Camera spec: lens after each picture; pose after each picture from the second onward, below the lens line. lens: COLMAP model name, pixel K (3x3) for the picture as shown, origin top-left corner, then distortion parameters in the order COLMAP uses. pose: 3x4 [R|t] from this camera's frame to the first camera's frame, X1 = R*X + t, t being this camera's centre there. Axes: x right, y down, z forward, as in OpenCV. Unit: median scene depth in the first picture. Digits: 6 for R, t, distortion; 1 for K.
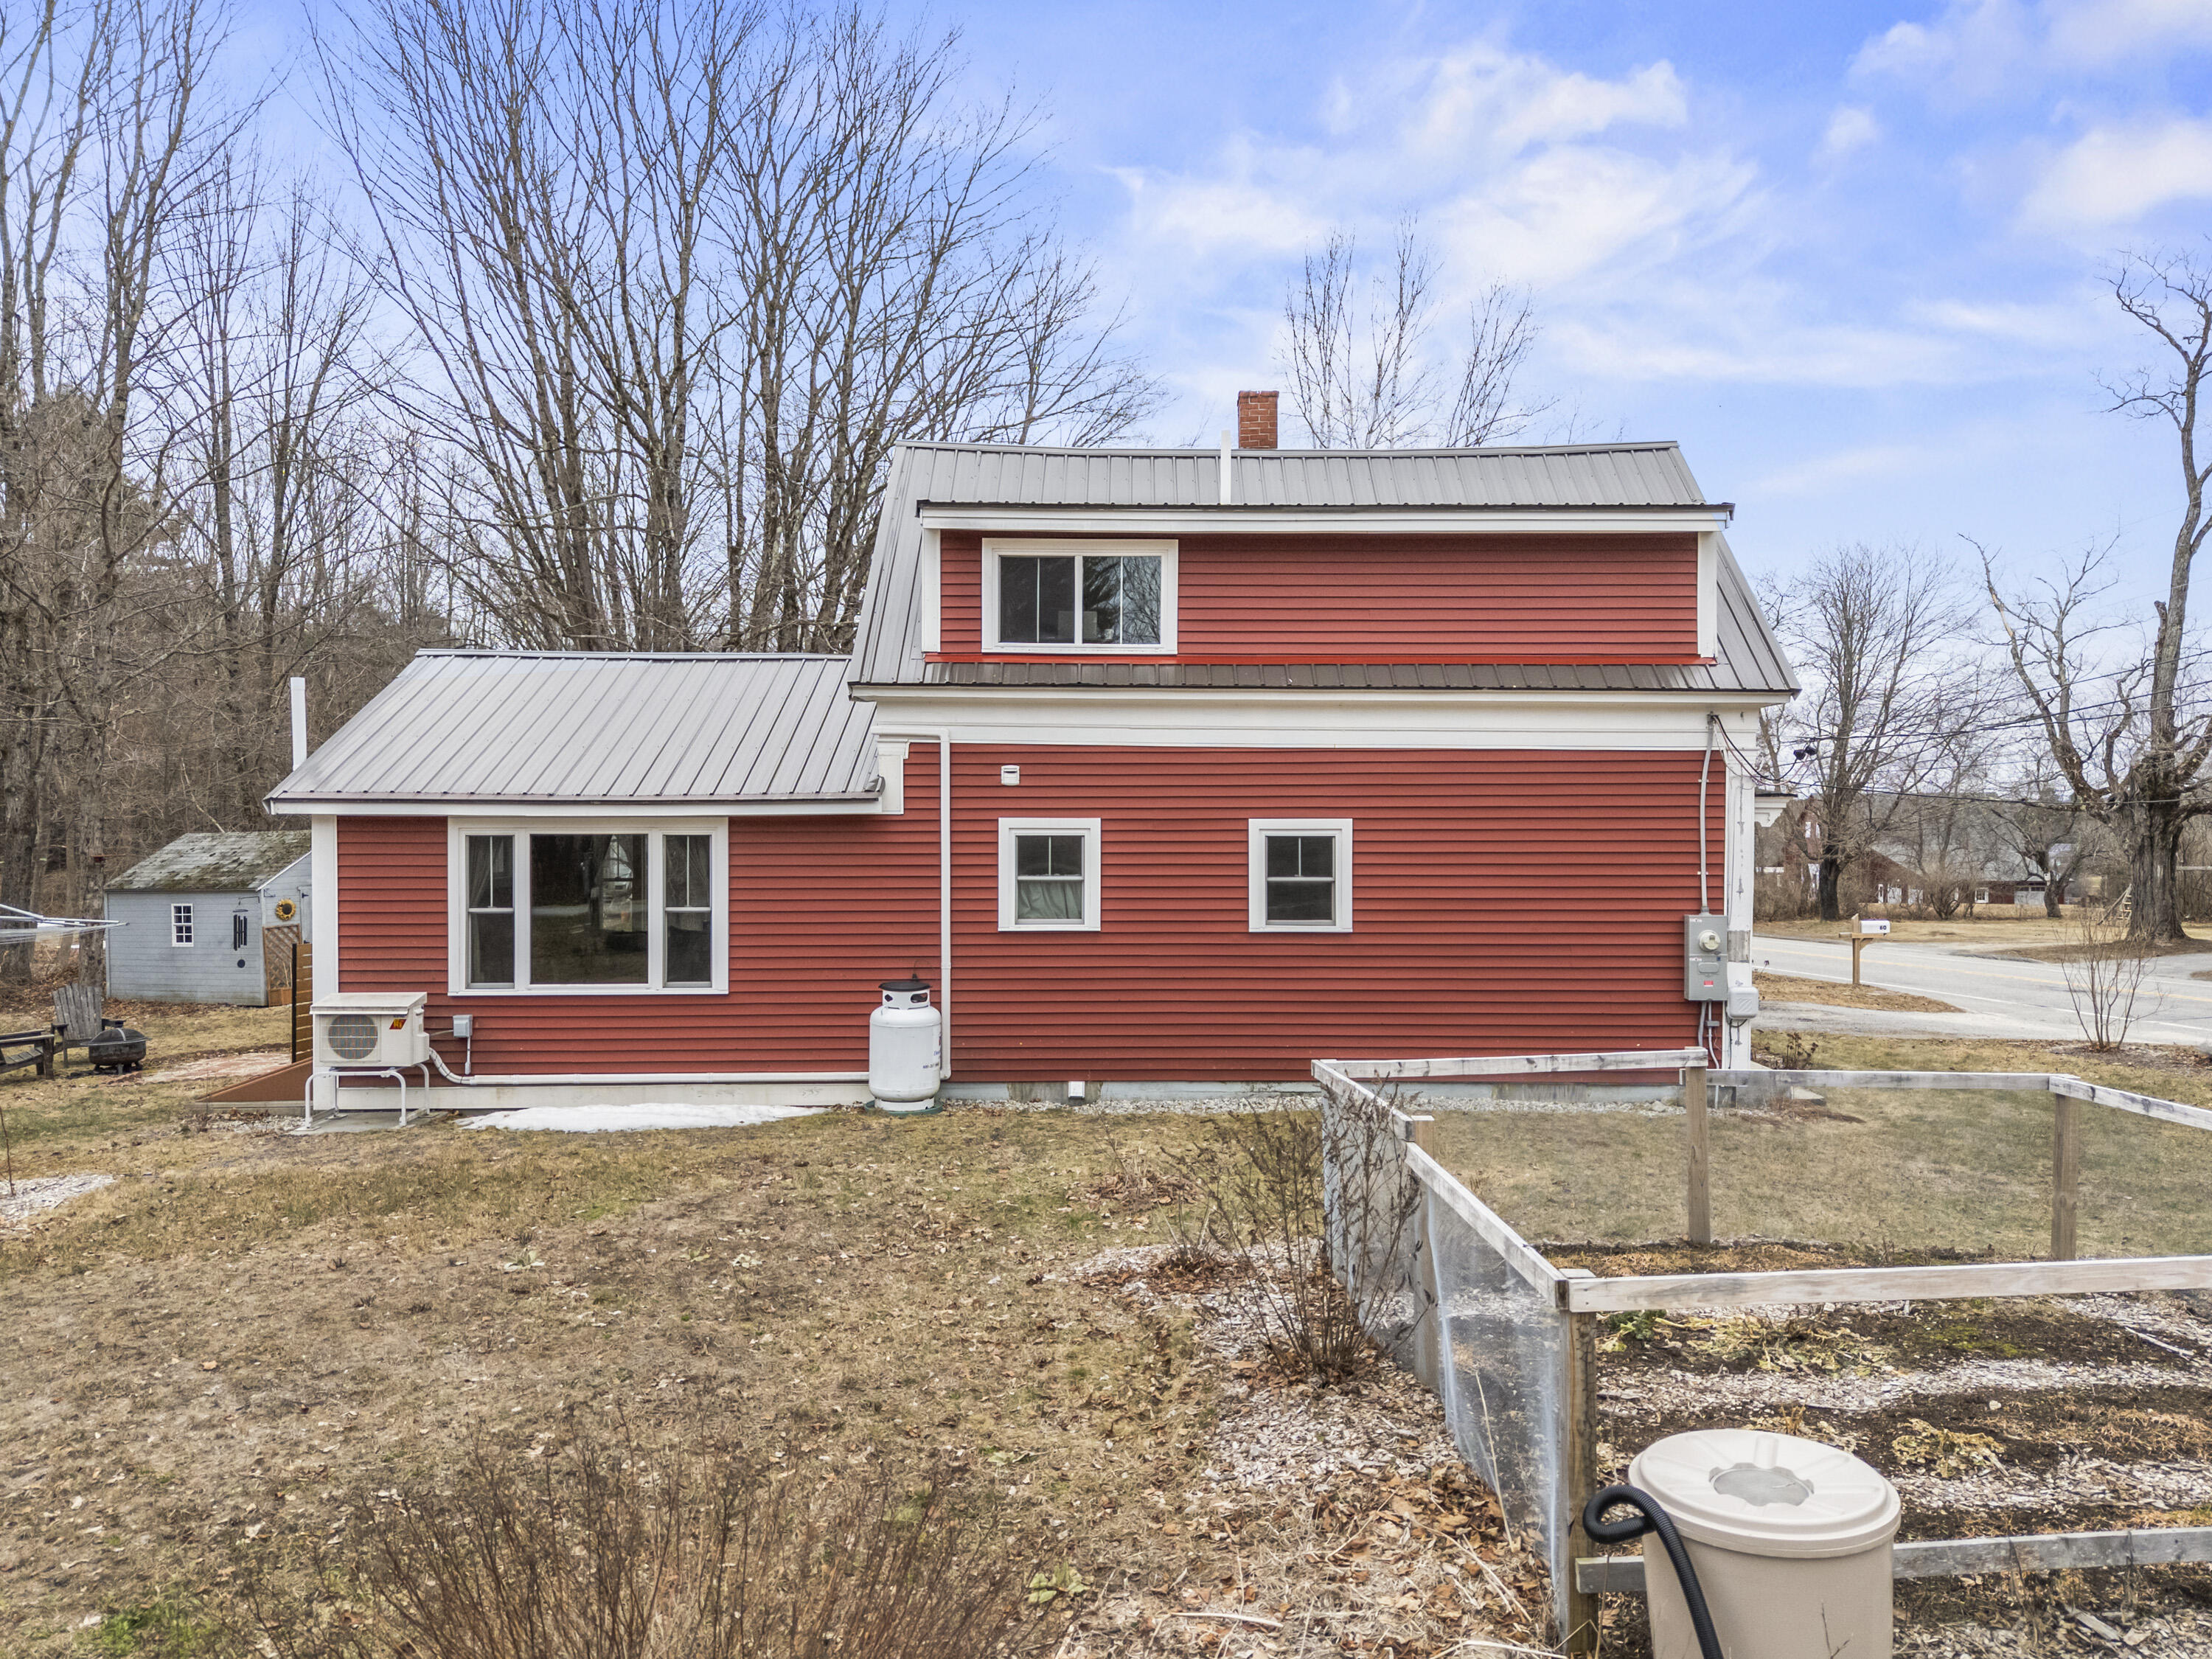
lens RADIAL K [[1626.6, 0, 1098.7], [0, 1626.6, 827.3], [0, 0, 1]] dist [0.084130, -0.076049]
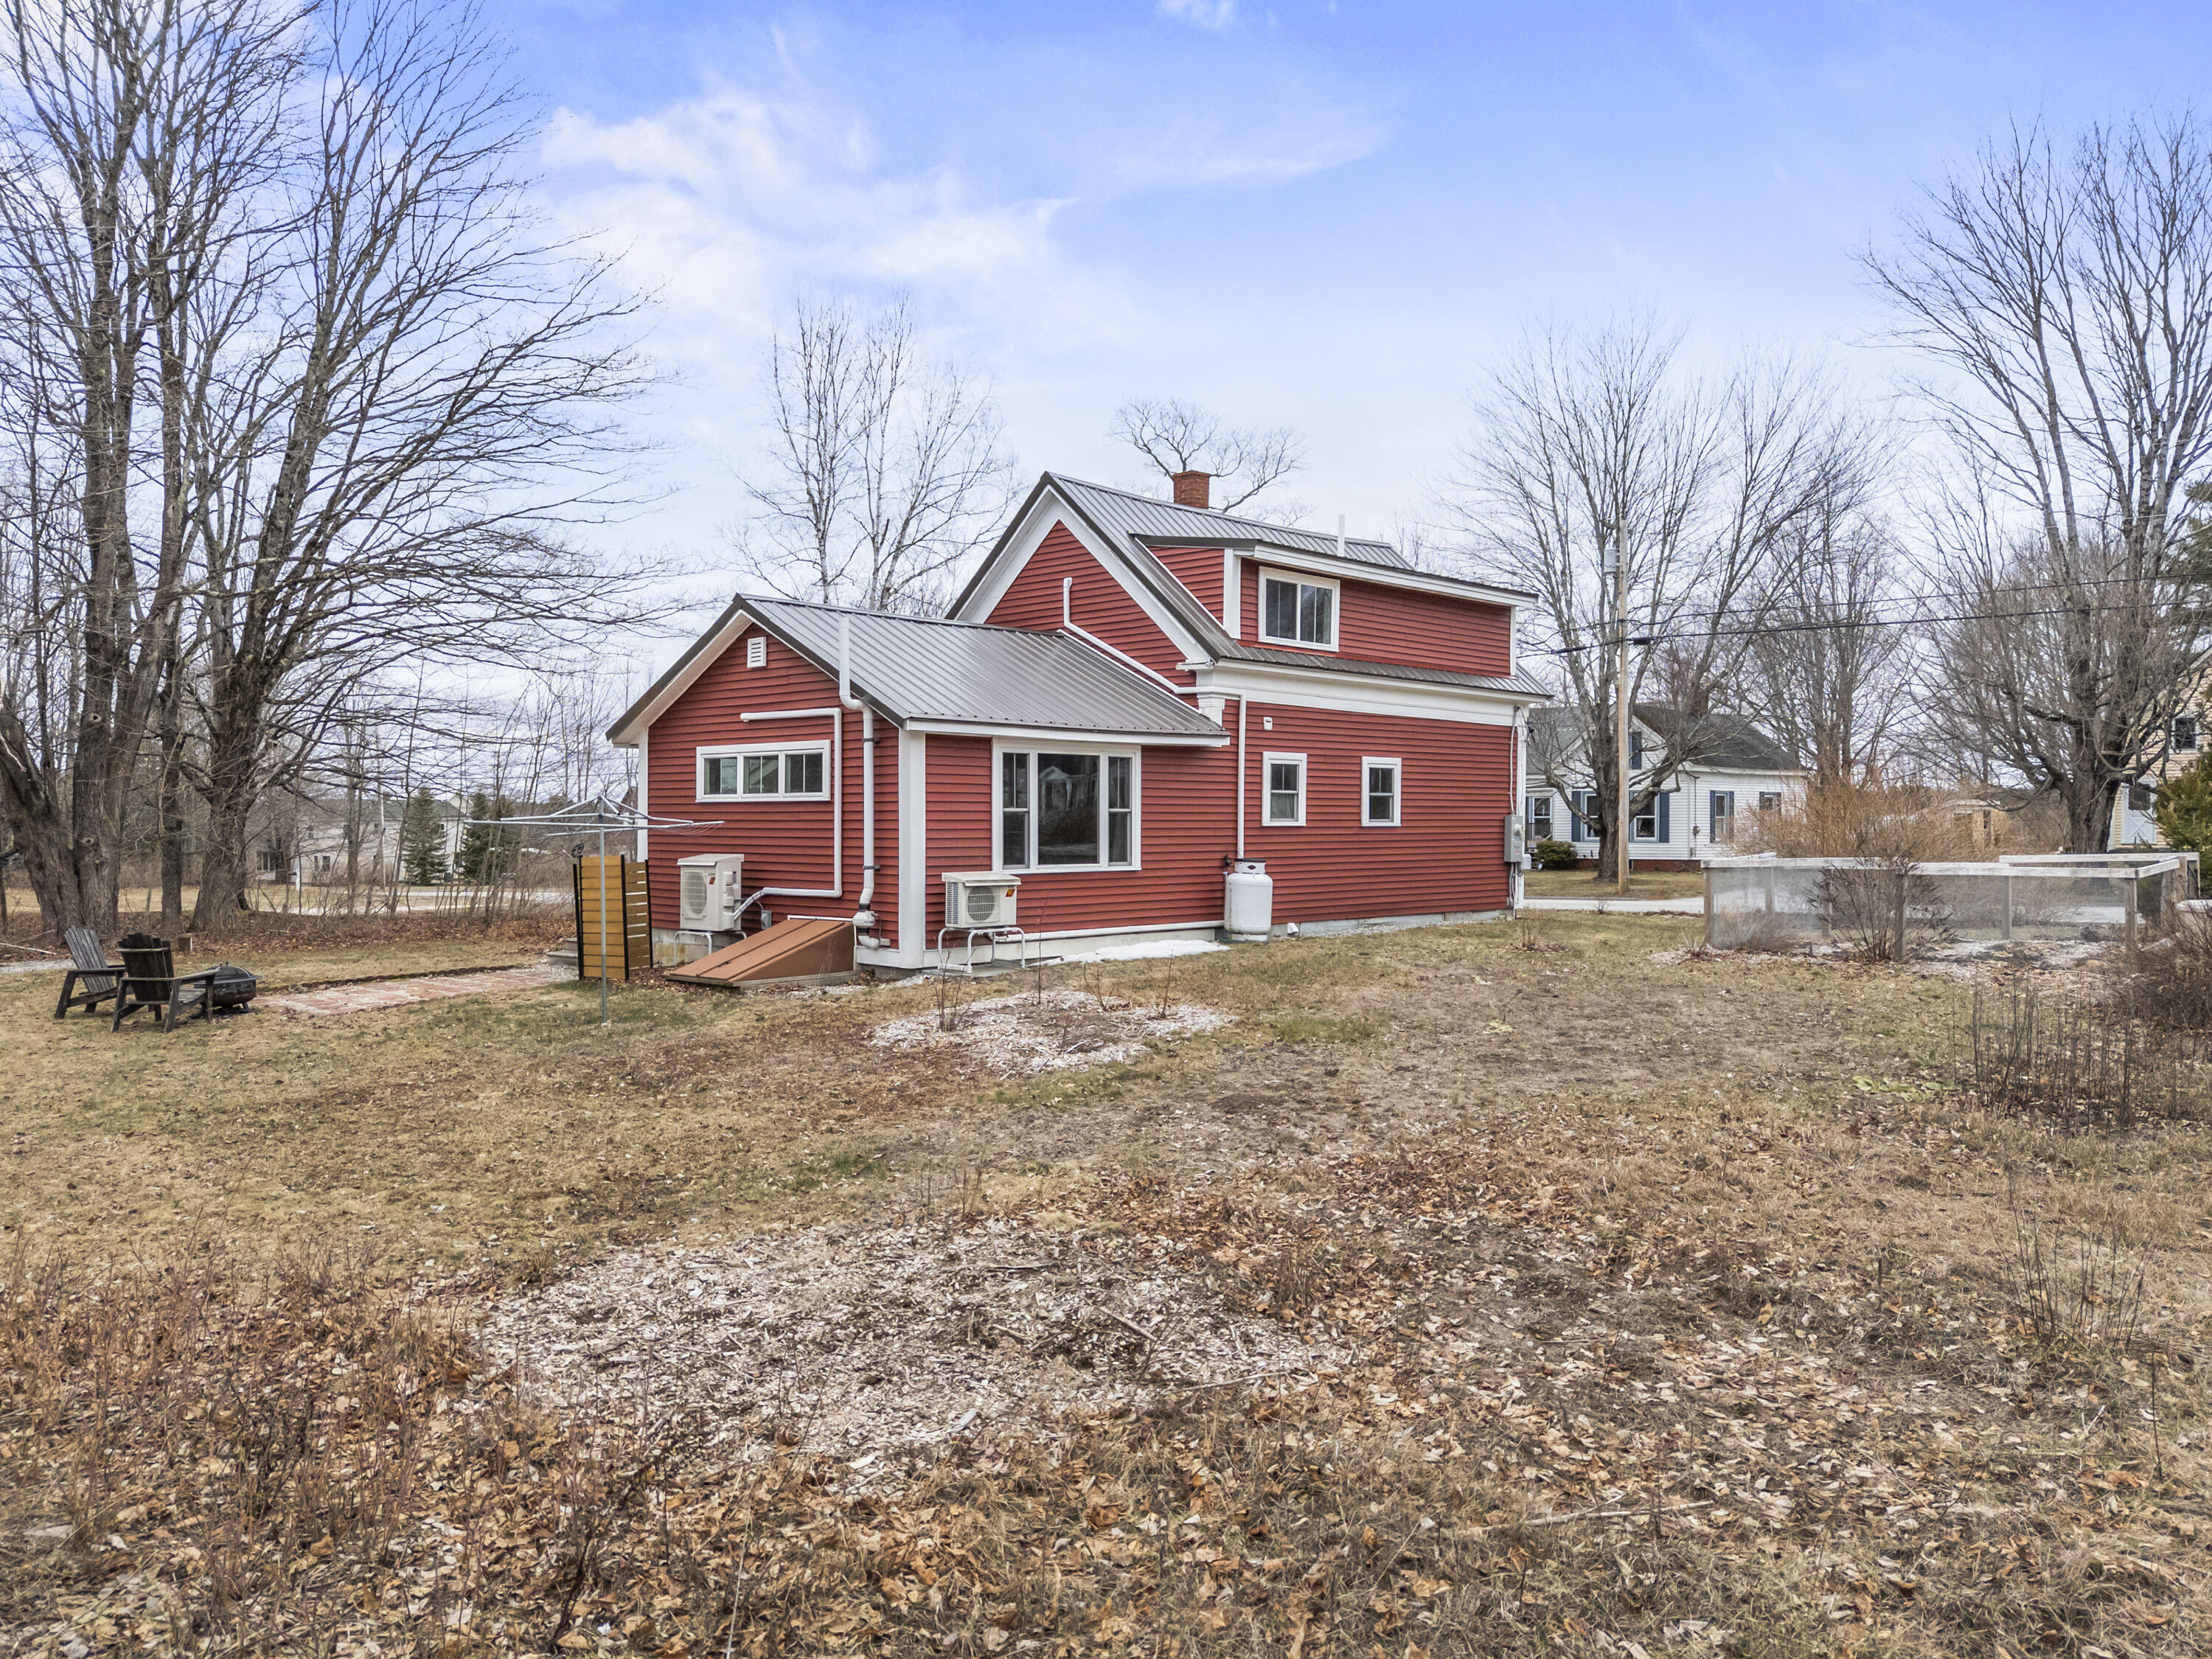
lens RADIAL K [[1626.6, 0, 1098.7], [0, 1626.6, 827.3], [0, 0, 1]] dist [0.084130, -0.076049]
pose [[0.718102, -0.001451, 0.695936, -1.230114], [-0.001156, 0.999994, 0.003278, 0.060241], [-0.695937, -0.003159, 0.718096, 0.016175]]
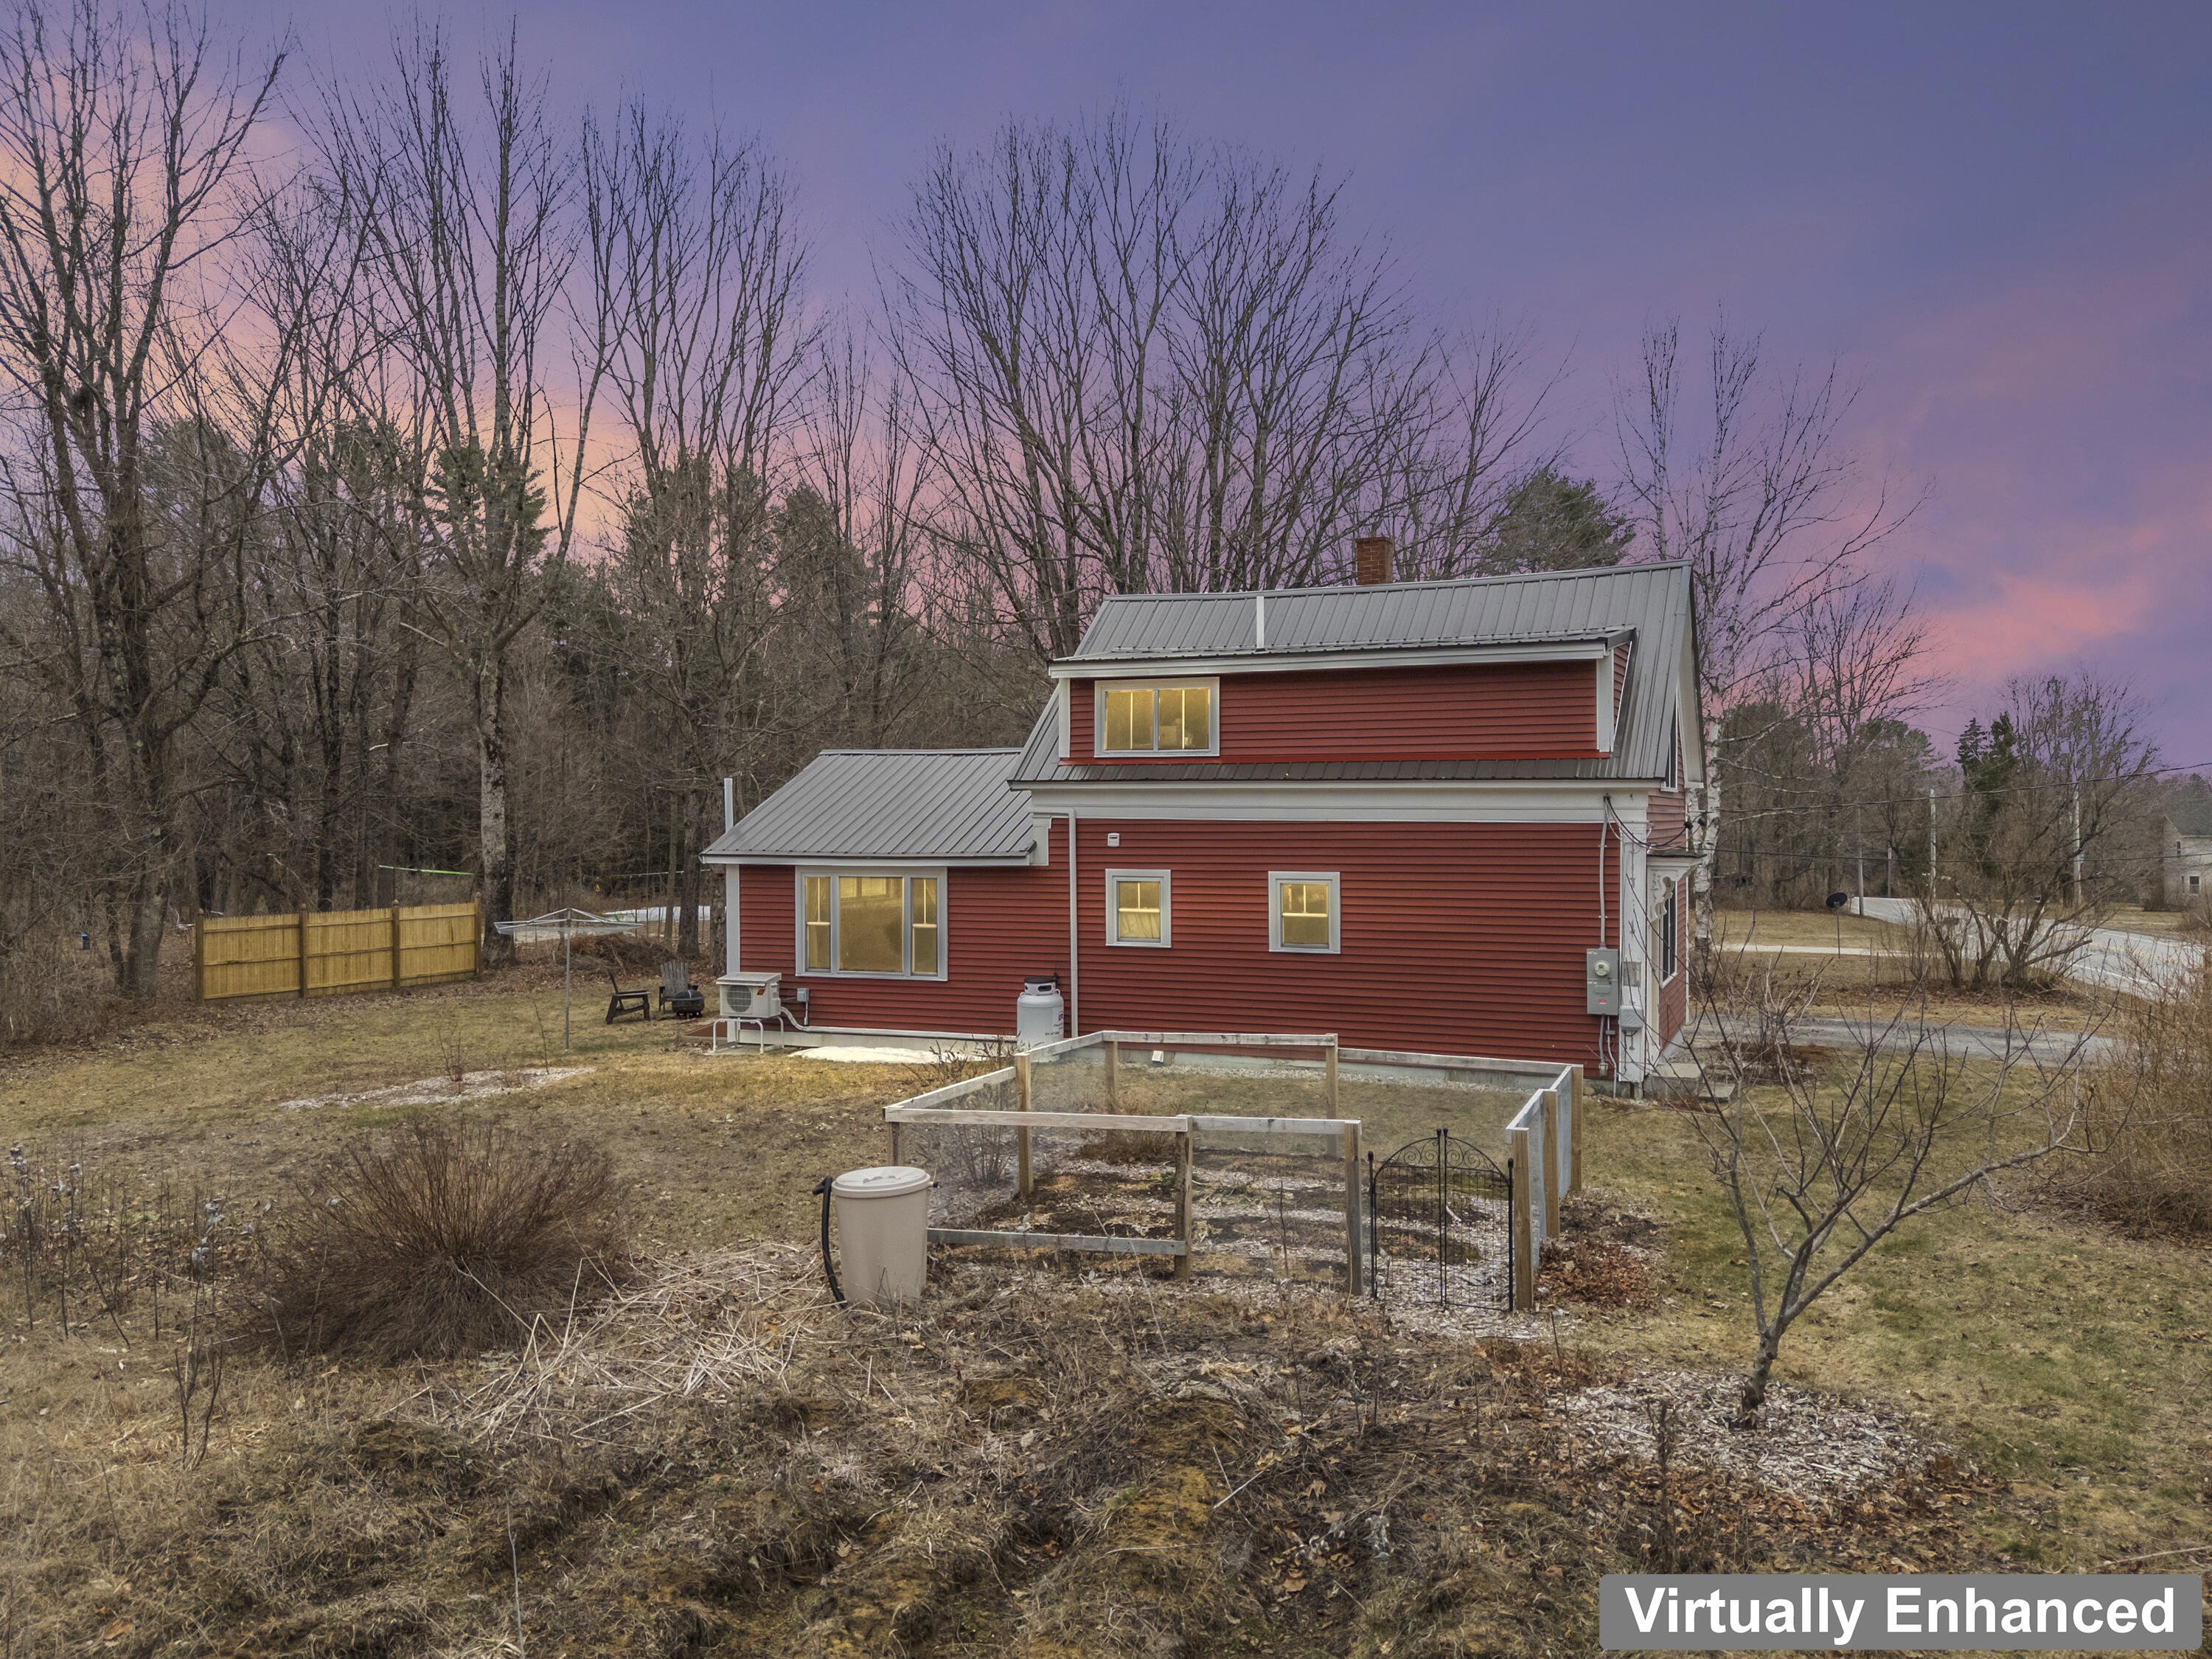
lens RADIAL K [[1626.6, 0, 1098.7], [0, 1626.6, 827.3], [0, 0, 1]] dist [0.084130, -0.076049]
pose [[0.919549, -0.000130, -0.392976, 0.511630], [0.000674, 0.999999, 0.001246, -0.045322], [0.392976, -0.001411, 0.919548, -0.357033]]
